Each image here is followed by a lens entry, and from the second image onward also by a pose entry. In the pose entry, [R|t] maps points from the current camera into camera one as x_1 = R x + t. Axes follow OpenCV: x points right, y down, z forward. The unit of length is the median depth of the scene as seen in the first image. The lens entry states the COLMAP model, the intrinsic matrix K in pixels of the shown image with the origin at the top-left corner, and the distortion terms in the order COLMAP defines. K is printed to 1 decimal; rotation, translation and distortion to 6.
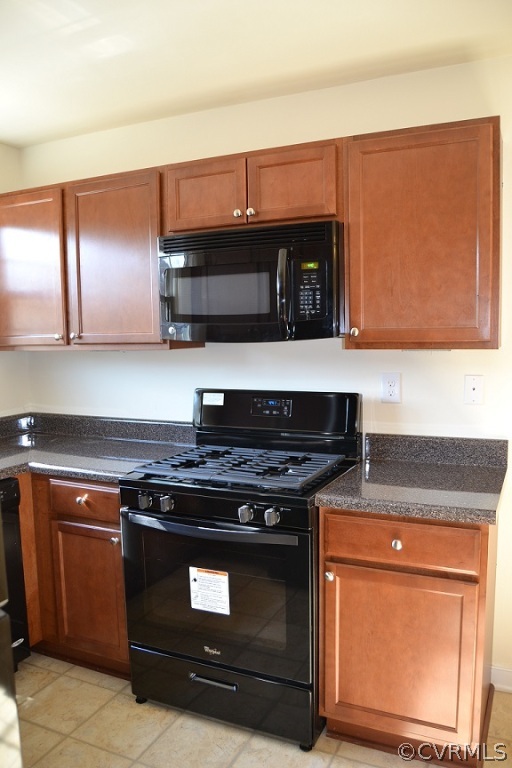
lens RADIAL K [[608.7, 0, 256.8], [0, 608.7, 391.0], [0, 0, 1]] dist [-0.100967, 0.045415]
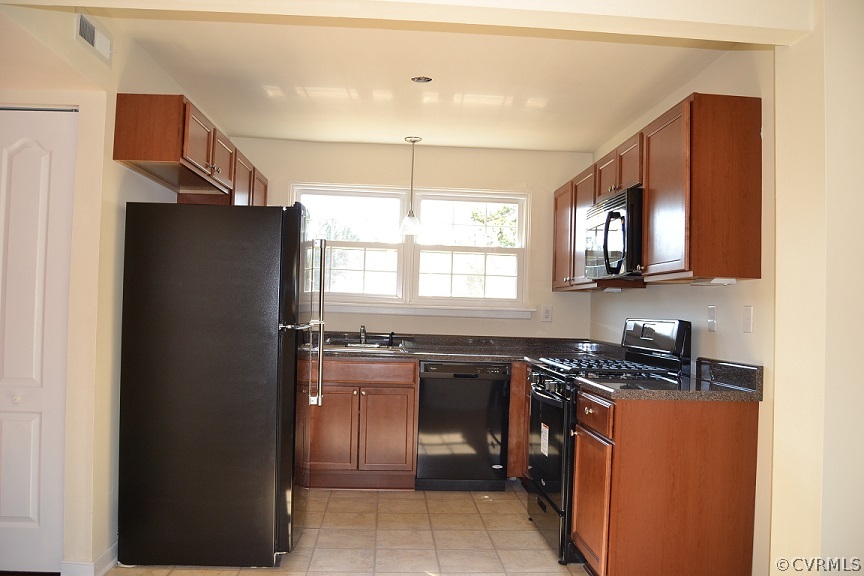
lens RADIAL K [[684.8, 0, 432.0], [0, 684.8, 288.0], [0, 0, 1]] dist [-0.100967, 0.045415]
pose [[0.475240, -0.000205, -0.879856, 1.300816], [-0.119963, 0.990646, -0.065027, 0.101250], [0.871640, 0.136453, 0.470770, -0.098433]]
